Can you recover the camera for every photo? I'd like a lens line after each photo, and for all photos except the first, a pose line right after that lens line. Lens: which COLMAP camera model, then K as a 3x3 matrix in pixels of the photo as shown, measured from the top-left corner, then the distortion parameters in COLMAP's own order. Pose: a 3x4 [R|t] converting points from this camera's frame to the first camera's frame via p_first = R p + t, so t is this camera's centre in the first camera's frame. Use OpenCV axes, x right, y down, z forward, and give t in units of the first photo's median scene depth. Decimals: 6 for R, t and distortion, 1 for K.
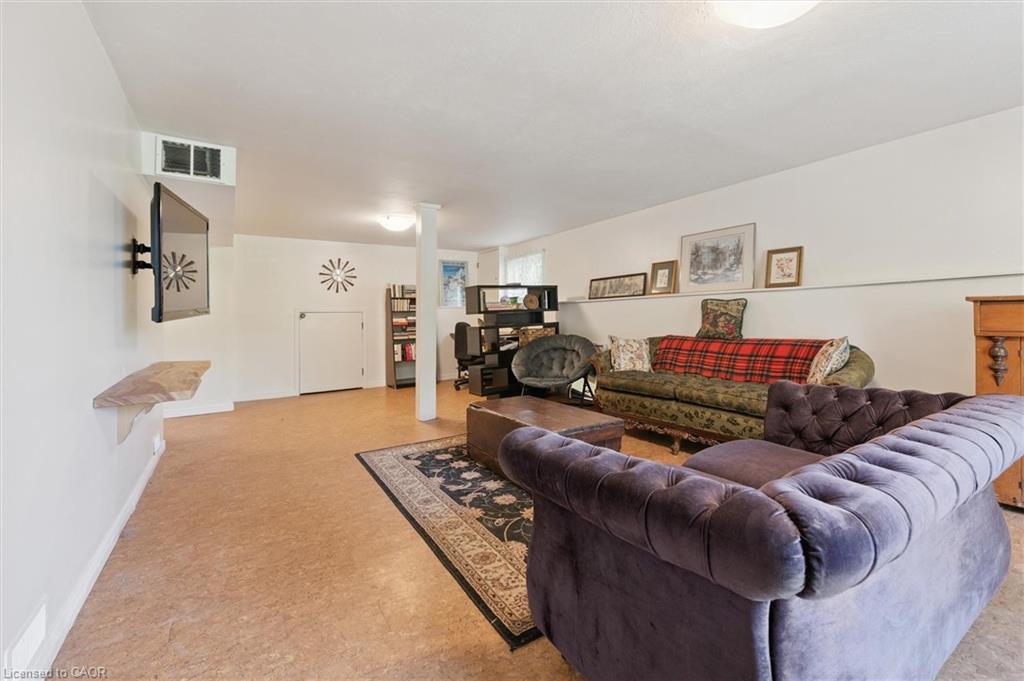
lens RADIAL K [[423.6, 0, 529.2], [0, 423.6, 317.5], [0, 0, 1]] dist [-0.001415, 0.000192]
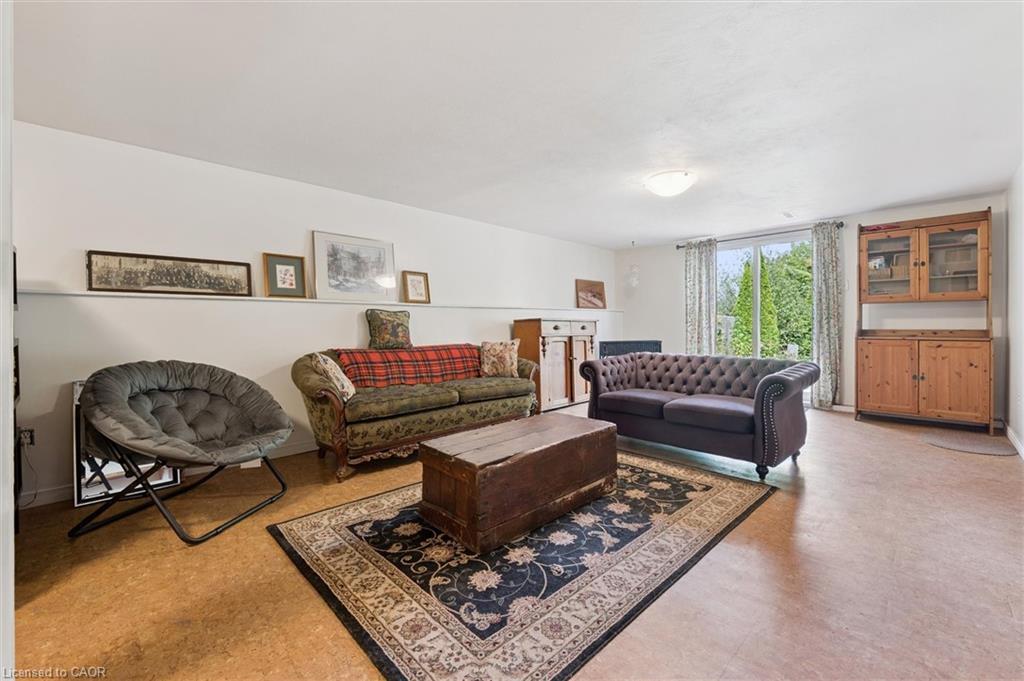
lens RADIAL K [[423.6, 0, 513.2], [0, 423.6, 341.4], [0, 0, 1]] dist [-0.001415, 0.000192]
pose [[-0.171057, -0.018700, 0.985084, -0.677281], [0.008377, 0.999756, 0.020433, 0.015508], [-0.985225, 0.011747, -0.170859, 0.976514]]
